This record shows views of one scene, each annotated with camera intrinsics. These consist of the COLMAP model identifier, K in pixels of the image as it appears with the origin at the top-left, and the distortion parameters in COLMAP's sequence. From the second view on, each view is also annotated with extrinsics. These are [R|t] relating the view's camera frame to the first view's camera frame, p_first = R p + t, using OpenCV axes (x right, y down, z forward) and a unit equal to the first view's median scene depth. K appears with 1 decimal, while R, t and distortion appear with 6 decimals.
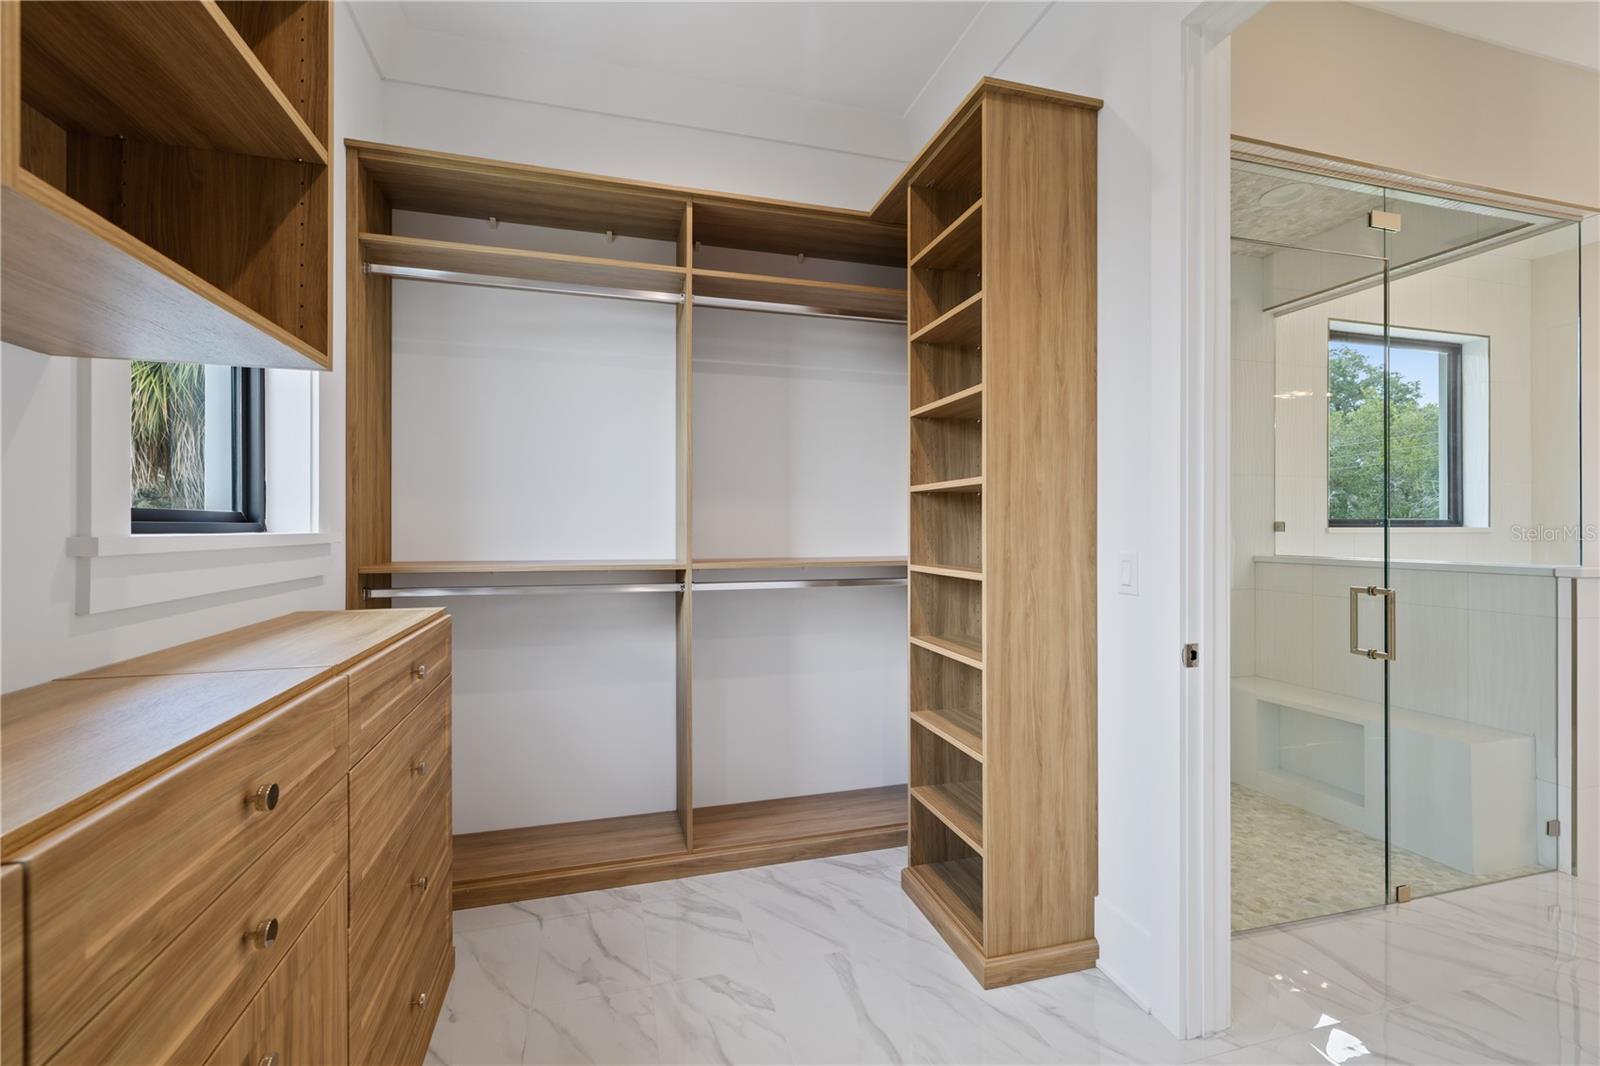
lens RADIAL K [[666.1, 0, 792.7], [0, 666.1, 527.0], [0, 0, 1]] dist [0.001582, -0.000314]
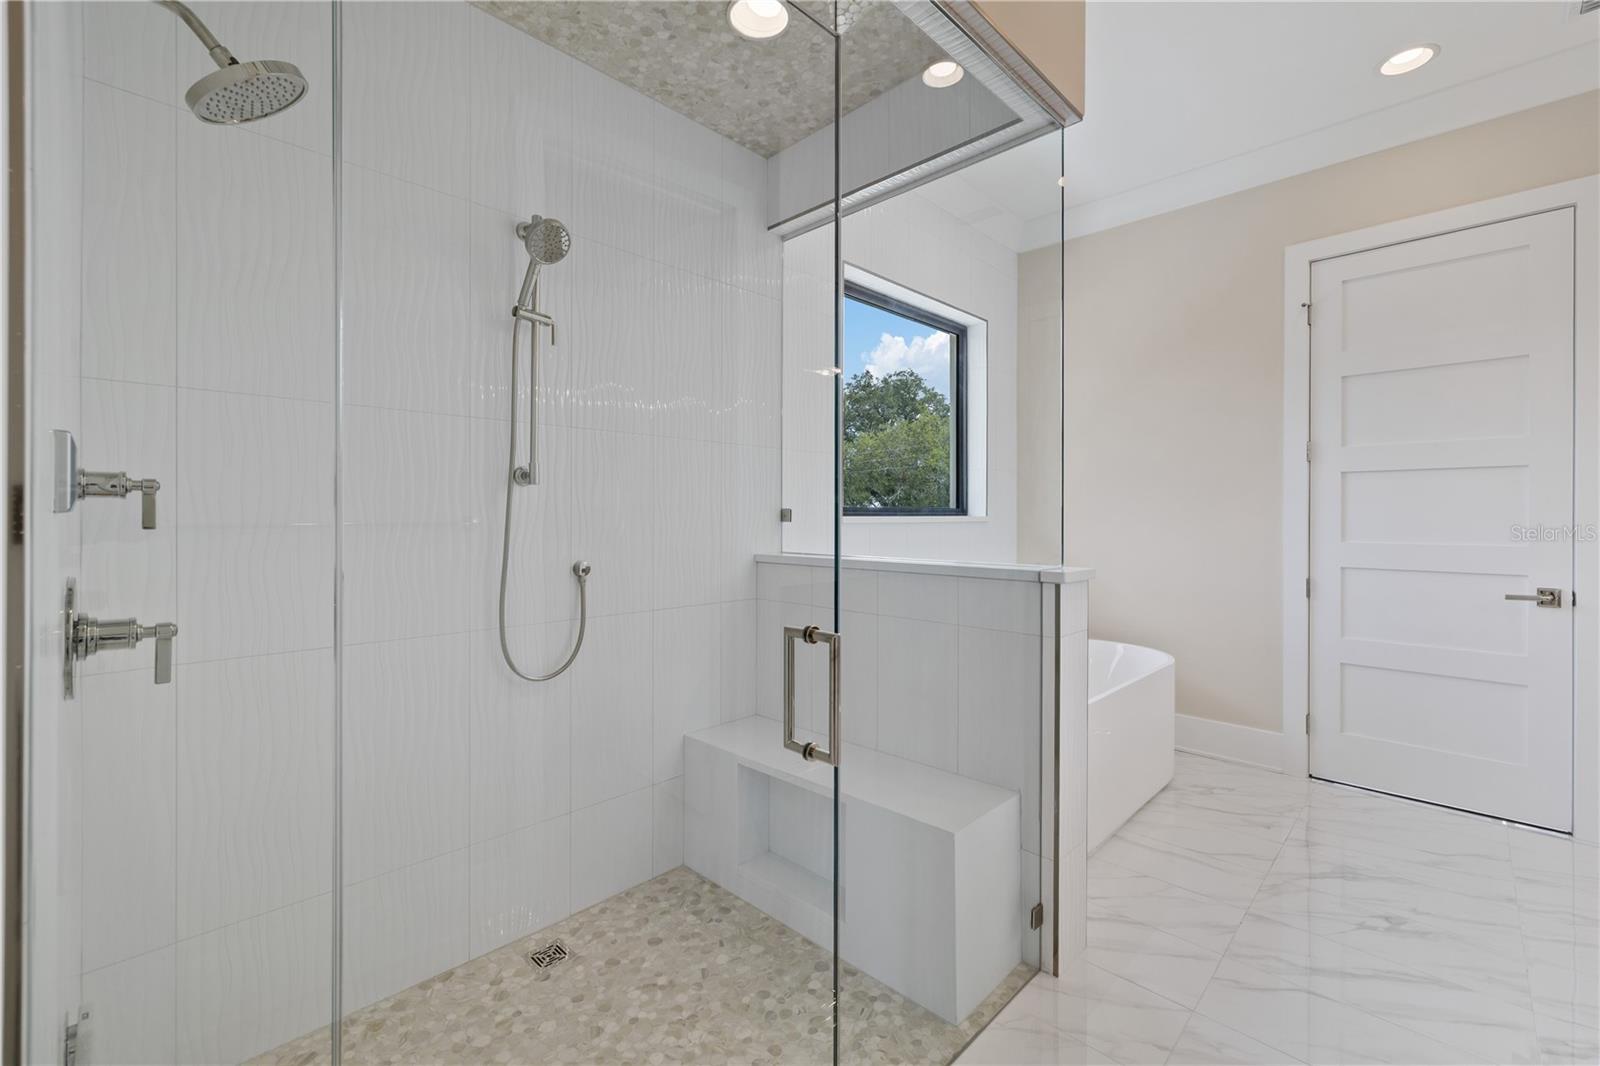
lens RADIAL K [[672.8, 0, 791.1], [0, 672.8, 521.9], [0, 0, 1]] dist [0.000751, -0.000028]
pose [[0.871080, -0.003172, 0.491131, 0.471563], [-0.001313, 0.999961, 0.008788, 0.000143], [-0.491139, -0.008300, 0.871042, 0.428684]]
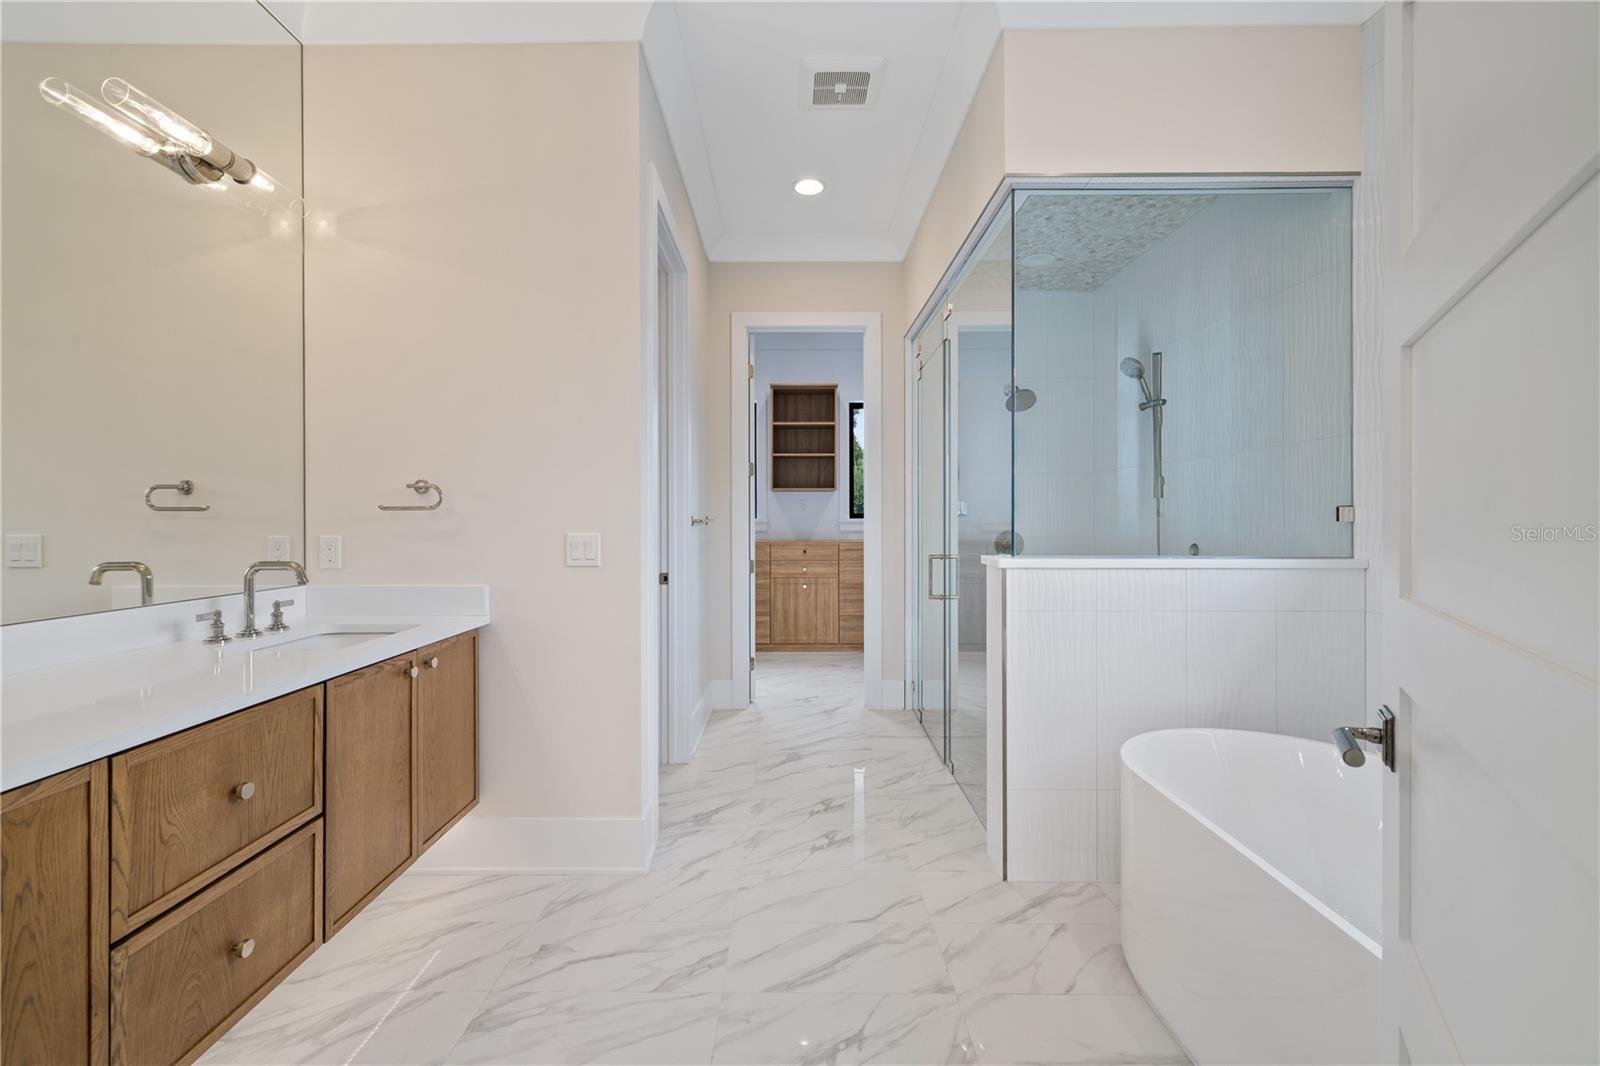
lens RADIAL K [[671.6, 0, 788.7], [0, 671.6, 518.6], [0, 0, 1]] dist [0.000310, 0.000041]
pose [[-0.279183, -0.000625, -0.960238, 1.982061], [0.003470, 0.999993, -0.001660, 0.005334], [0.960232, -0.003795, -0.279178, 0.875209]]
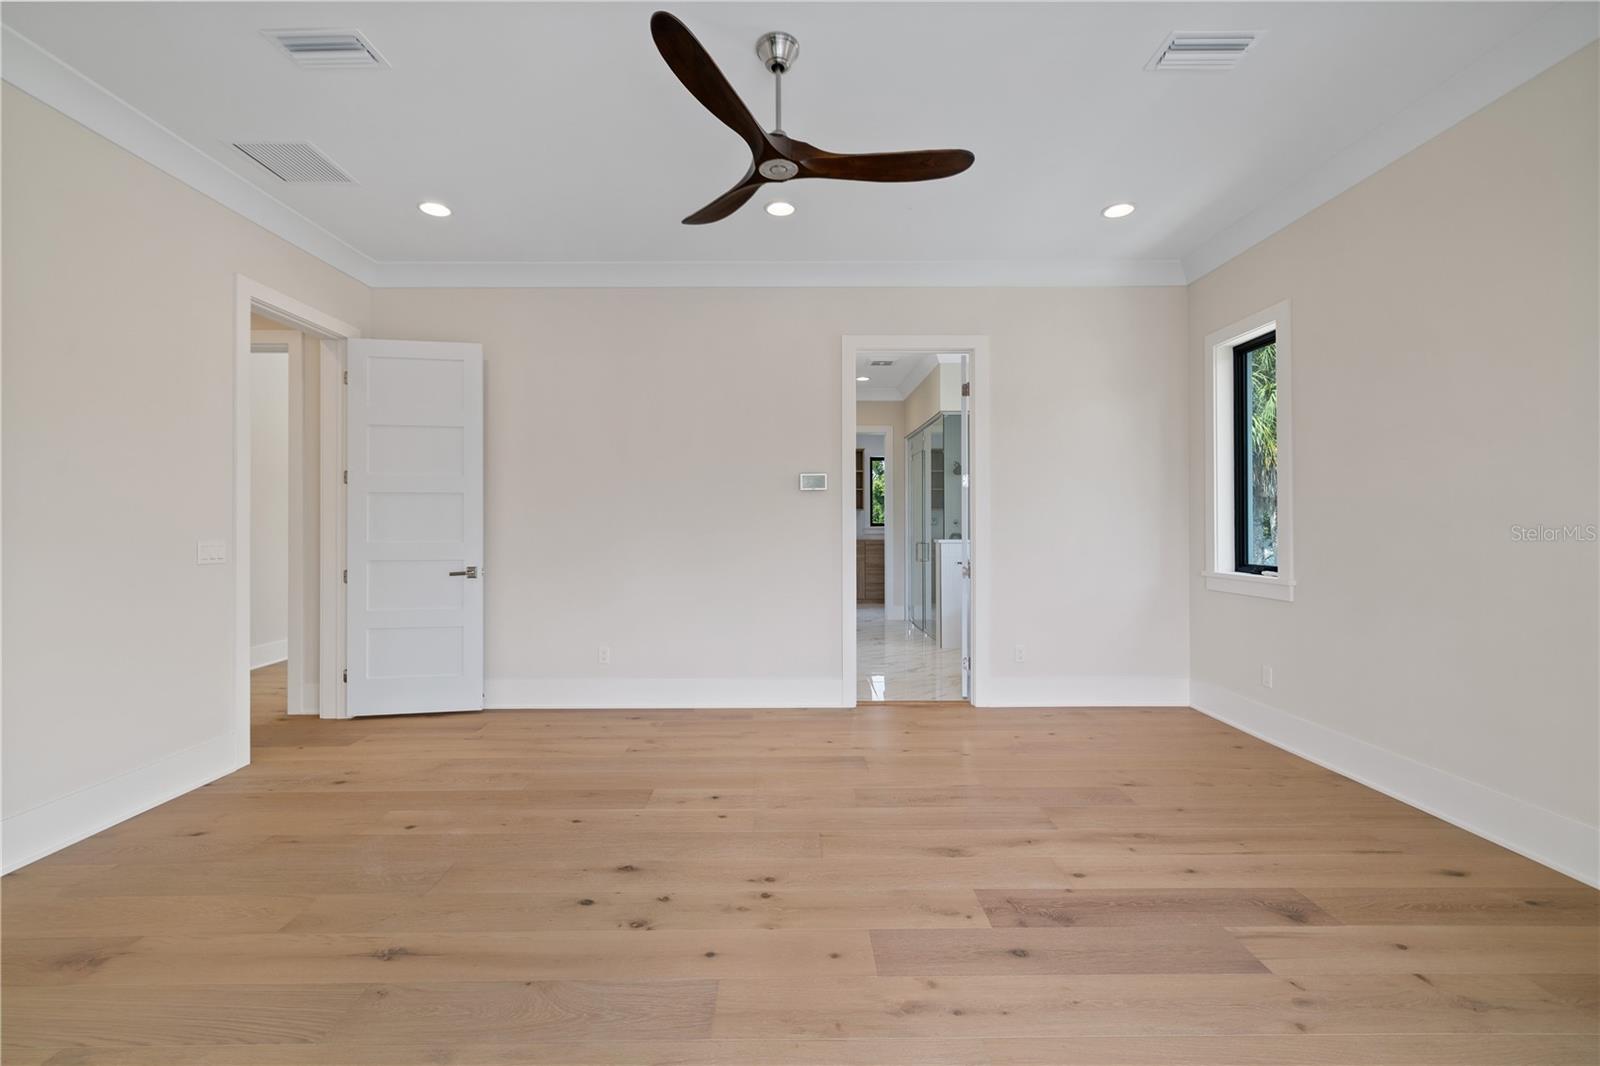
lens RADIAL K [[671.6, 0, 788.7], [0, 671.6, 518.6], [0, 0, 1]] dist [0.000310, 0.000041]
pose [[-0.271899, -0.005340, -0.962311, 3.607651], [0.006580, 0.999951, -0.007408, -0.020807], [0.962303, -0.008346, -0.271850, 1.030595]]
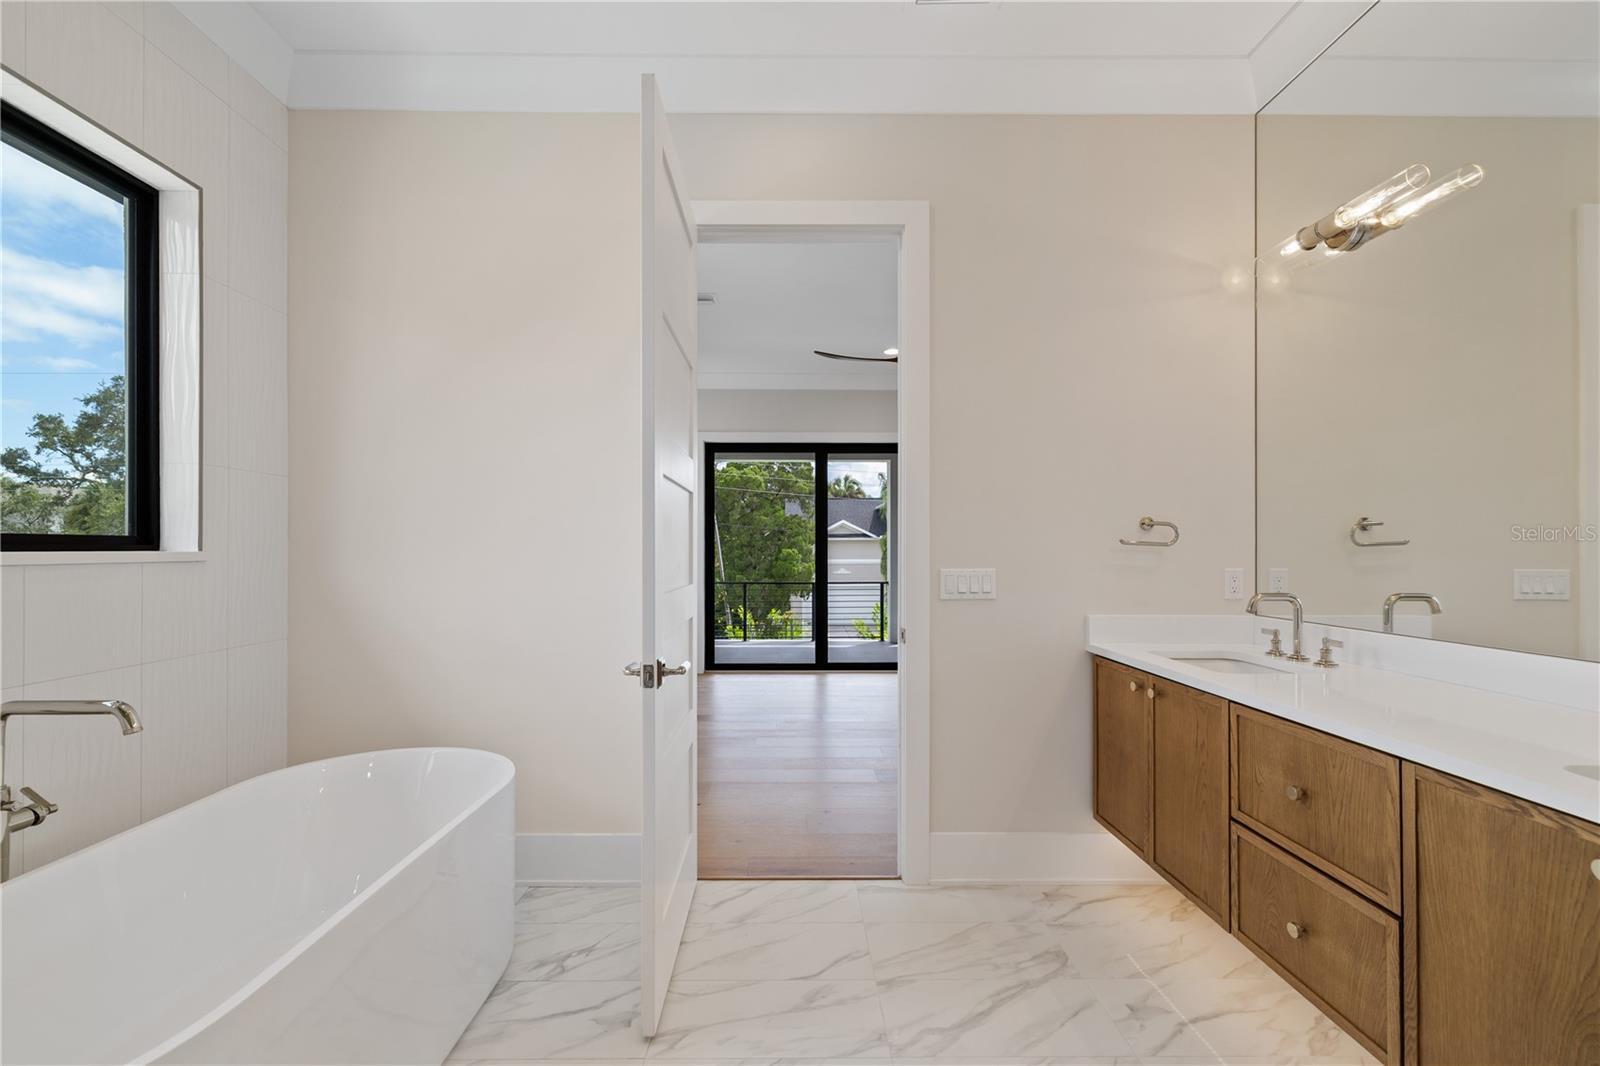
lens RADIAL K [[673.9, 0, 798.7], [0, 673.9, 549.7], [0, 0, 1]] dist [0.000407, 0.000069]
pose [[0.258055, 0.000520, 0.966130, 0.986654], [-0.000904, 1.000000, -0.000297, -0.001944], [-0.966130, -0.000797, 0.258056, 0.617746]]
